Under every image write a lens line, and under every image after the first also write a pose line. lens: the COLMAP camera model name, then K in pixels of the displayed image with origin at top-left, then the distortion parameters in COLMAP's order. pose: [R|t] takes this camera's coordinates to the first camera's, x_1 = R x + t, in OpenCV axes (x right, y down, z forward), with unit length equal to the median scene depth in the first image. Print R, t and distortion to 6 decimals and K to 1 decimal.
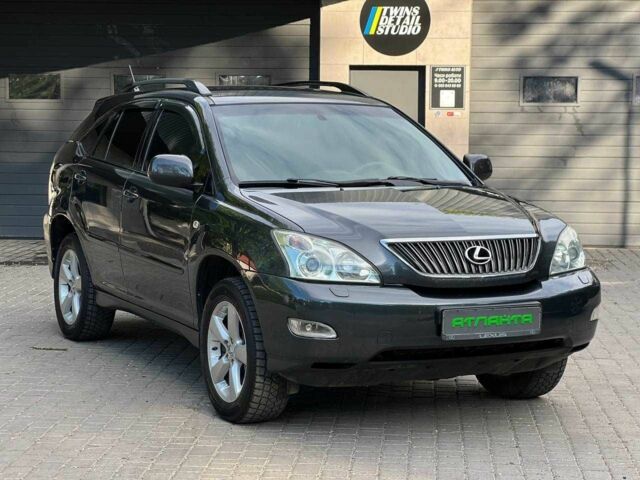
lens RADIAL K [[1469.2, 0, 320.0], [0, 1469.2, 240.0], [0, 0, 1]] dist [-0.000549, 3.974286]
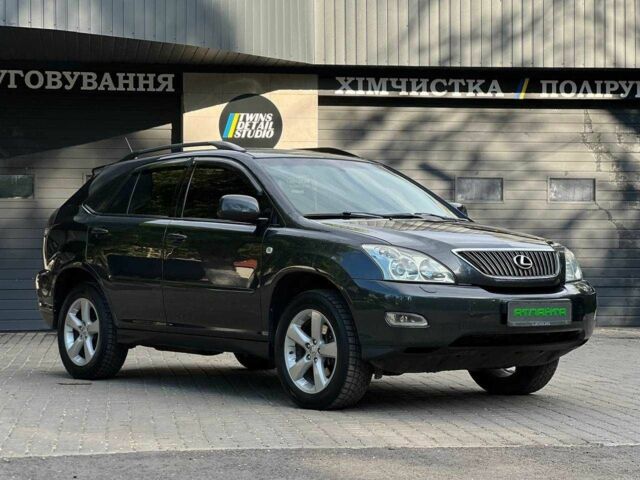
lens RADIAL K [[1469.2, 0, 320.0], [0, 1469.2, 240.0], [0, 0, 1]] dist [-0.000549, 3.974286]
pose [[0.975111, -0.007454, 0.221592, -0.332581], [0.029650, 0.994842, -0.097007, 0.105889], [-0.219725, 0.101163, 0.970302, -0.182549]]
